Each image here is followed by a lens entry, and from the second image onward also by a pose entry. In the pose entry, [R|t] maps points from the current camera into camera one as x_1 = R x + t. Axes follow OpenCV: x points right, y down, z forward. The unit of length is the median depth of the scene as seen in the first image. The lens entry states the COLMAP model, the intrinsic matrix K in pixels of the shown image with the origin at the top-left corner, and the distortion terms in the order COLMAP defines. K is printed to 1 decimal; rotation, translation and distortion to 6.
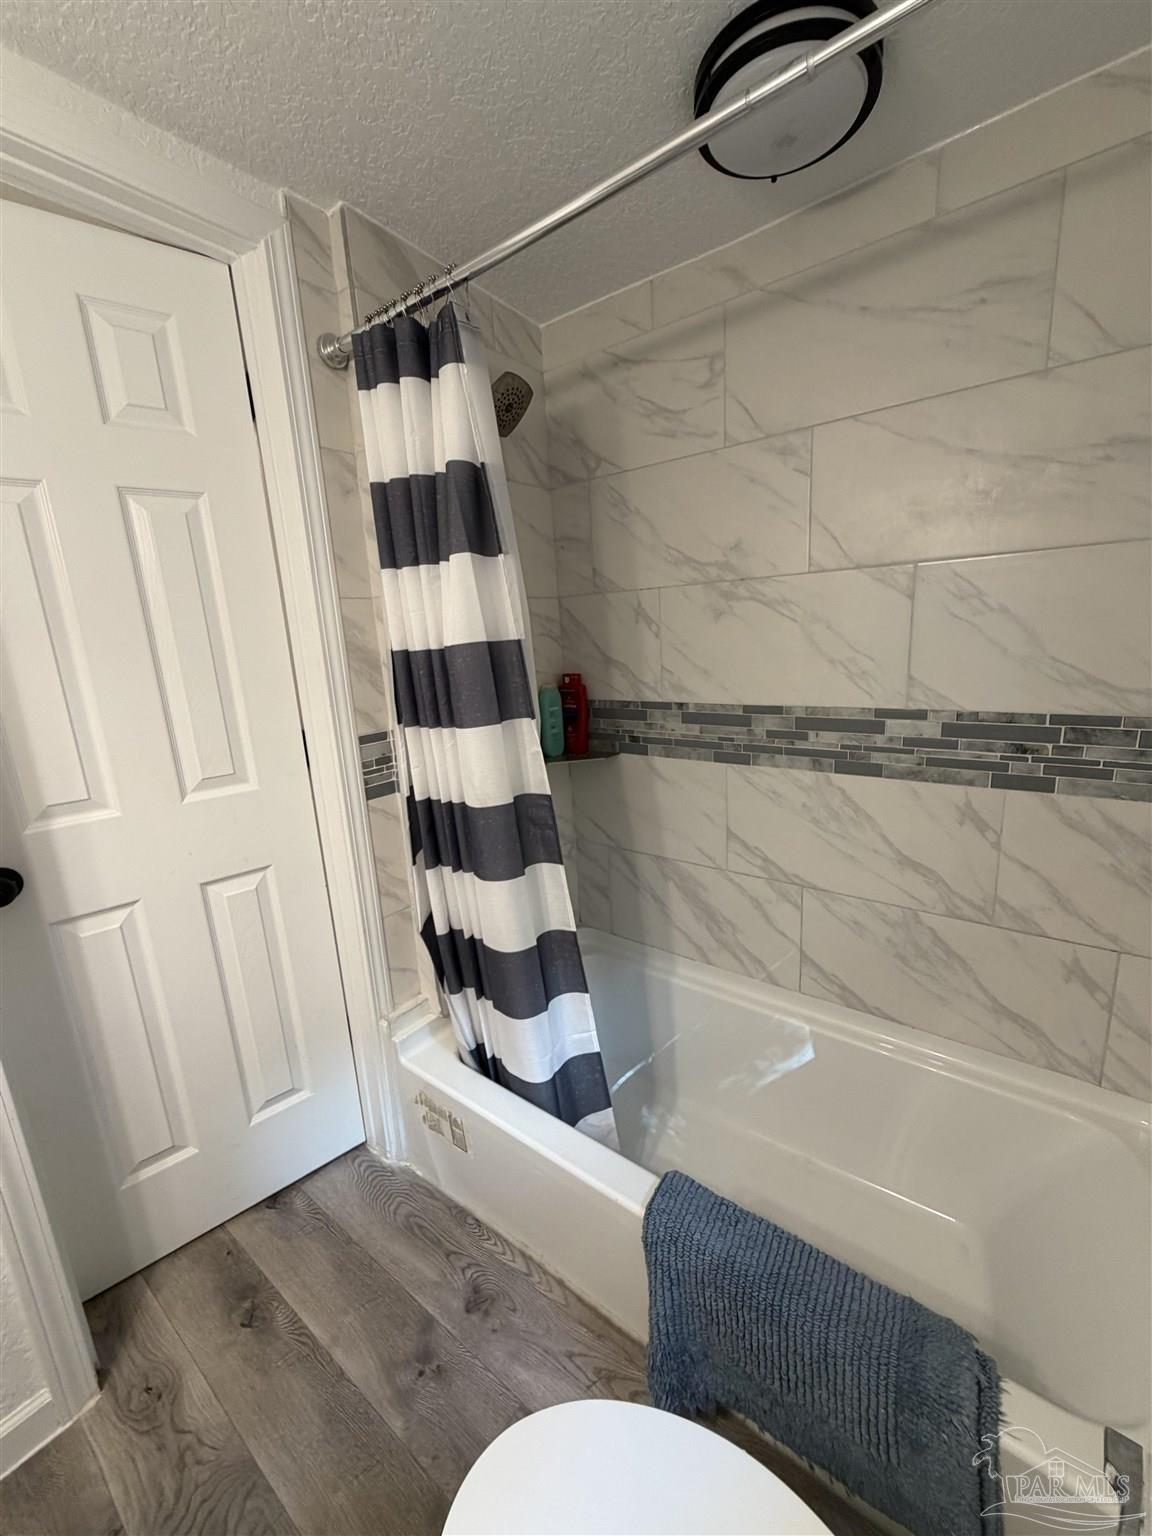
lens RADIAL K [[616.2, 0, 576.3], [0, 616.2, 760.7], [0, 0, 1]] dist [0.004099, 0.000453]
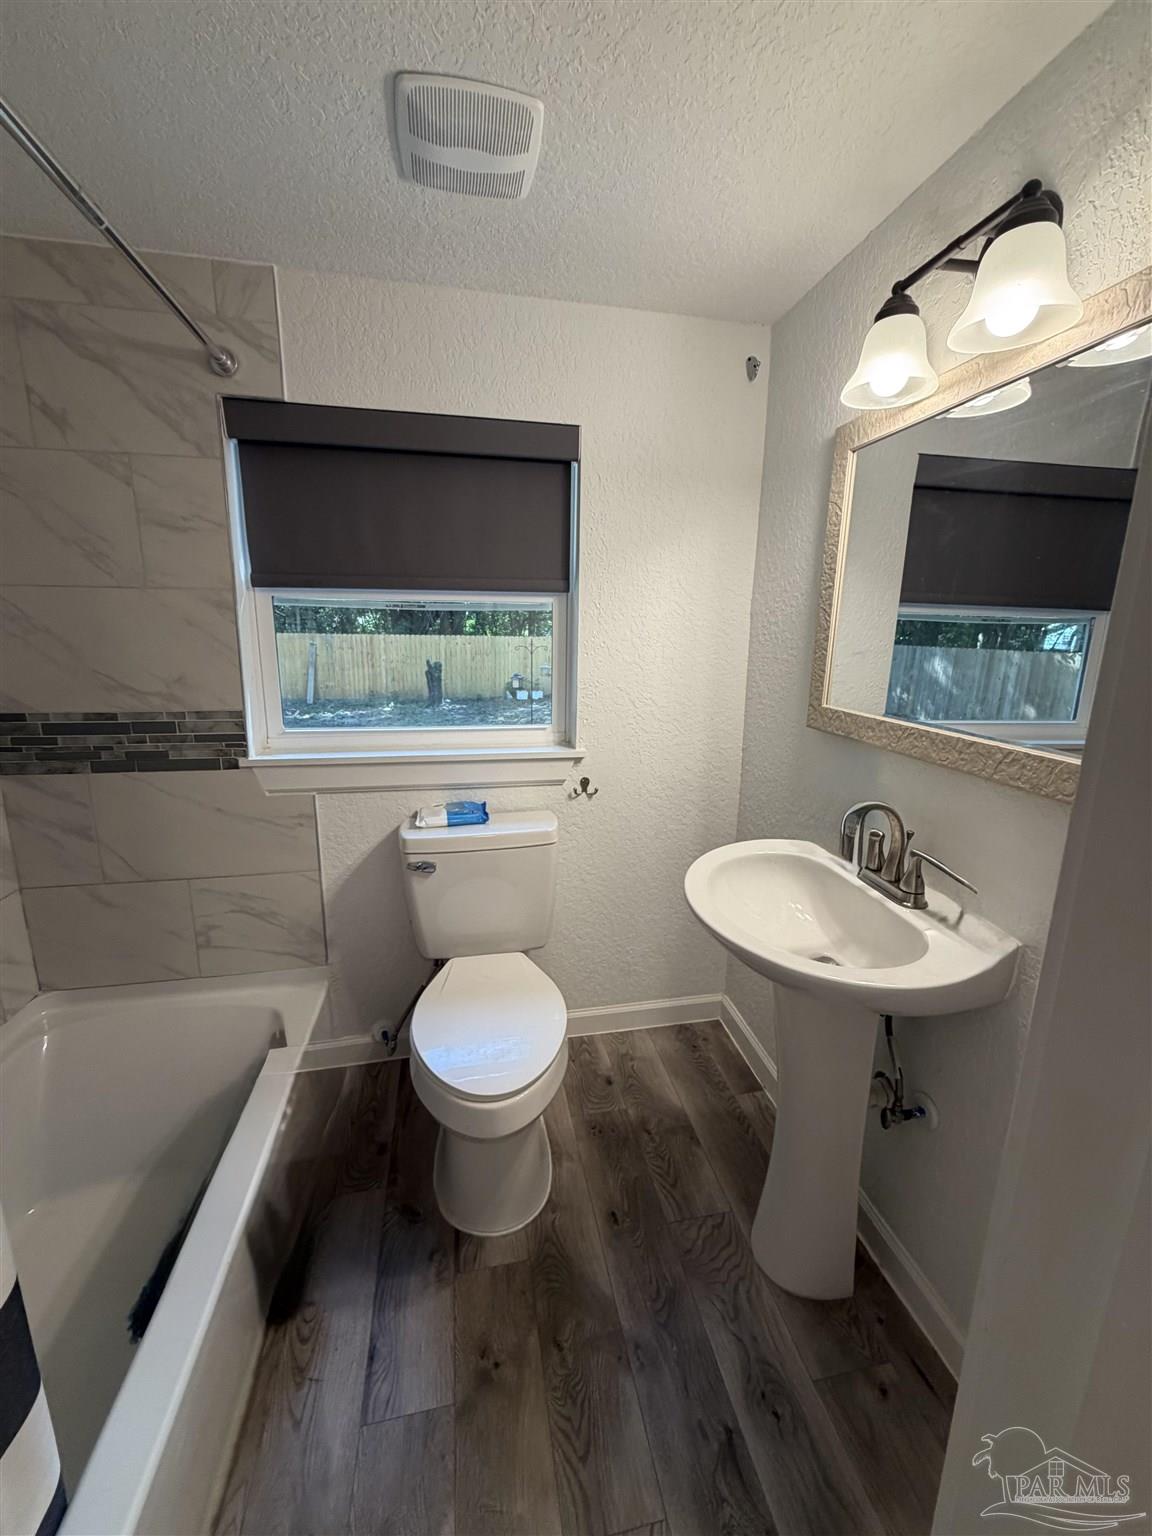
lens RADIAL K [[606.7, 0, 576.0], [0, 606.7, 768.0], [0, 0, 1]] dist [-0.000882, 0.000088]
pose [[-0.751914, -0.098676, 0.651835, -0.751057], [0.171607, 0.925355, 0.338037, -0.157845], [-0.636535, 0.366034, -0.678854, 0.918794]]
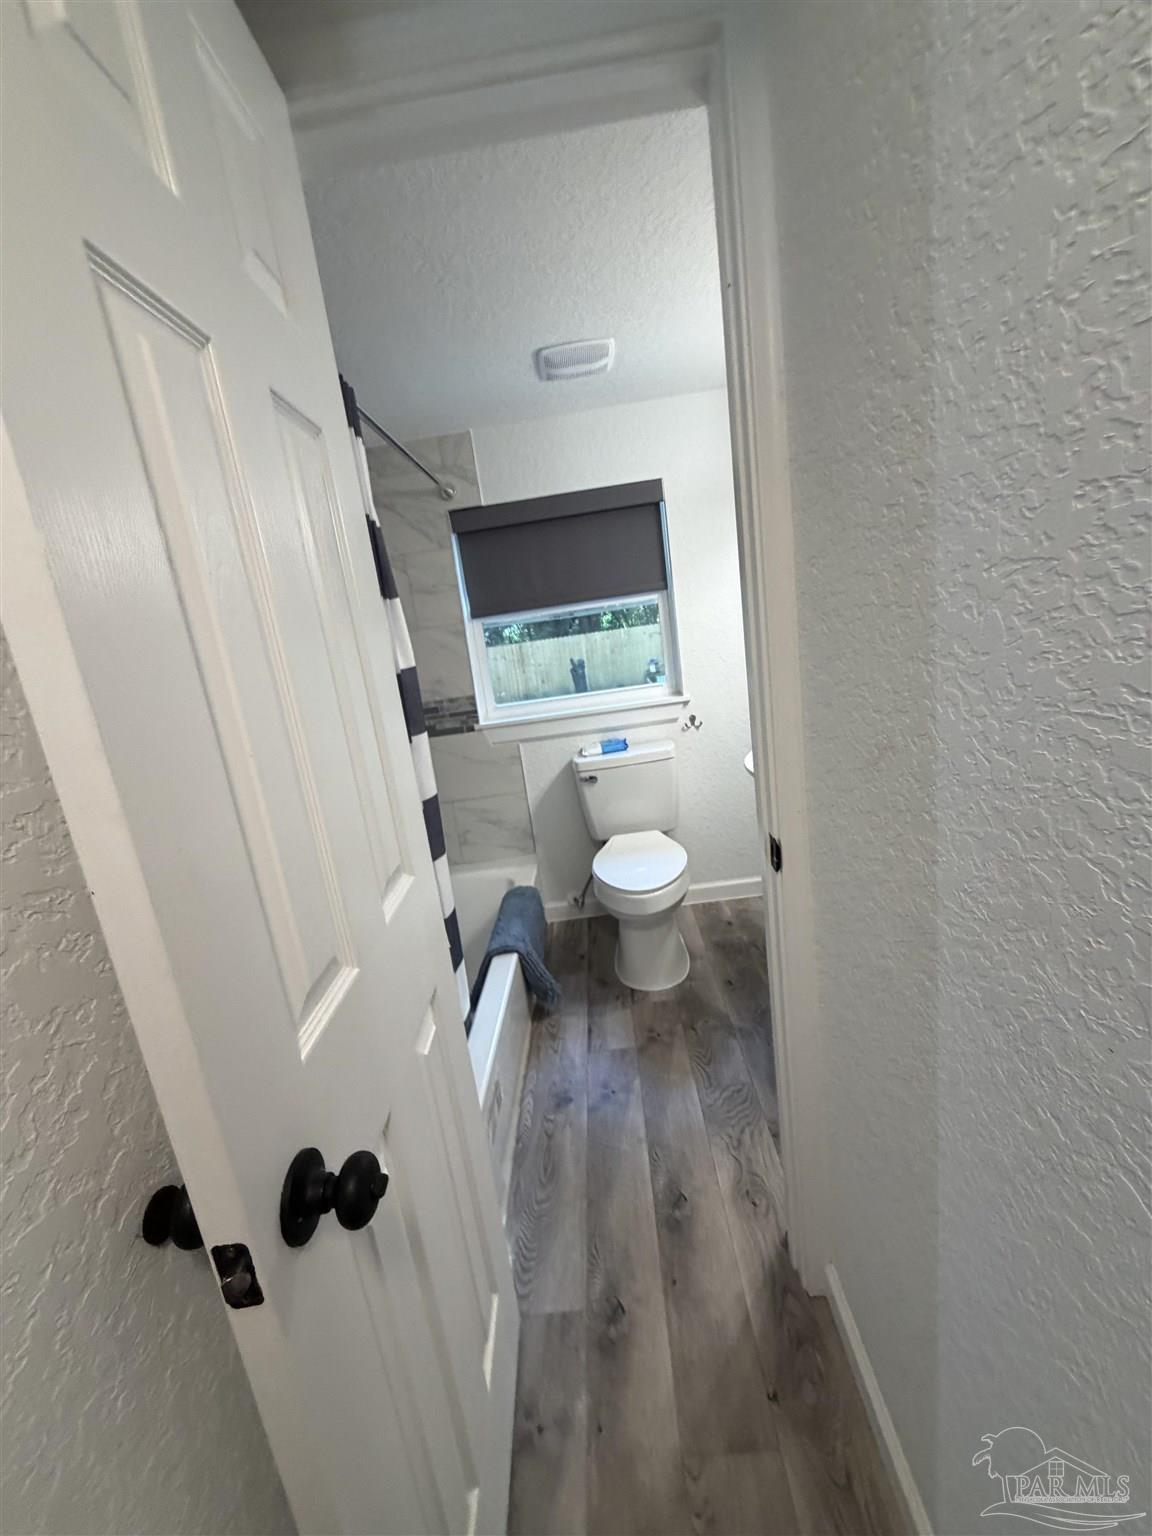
lens RADIAL K [[606.7, 0, 576.0], [0, 606.7, 768.0], [0, 0, 1]] dist [-0.000882, 0.000088]
pose [[-0.576778, -0.044873, 0.815668, -1.309538], [0.339406, 0.895066, 0.289242, -0.220498], [-0.743055, 0.443671, -0.501024, 1.356879]]
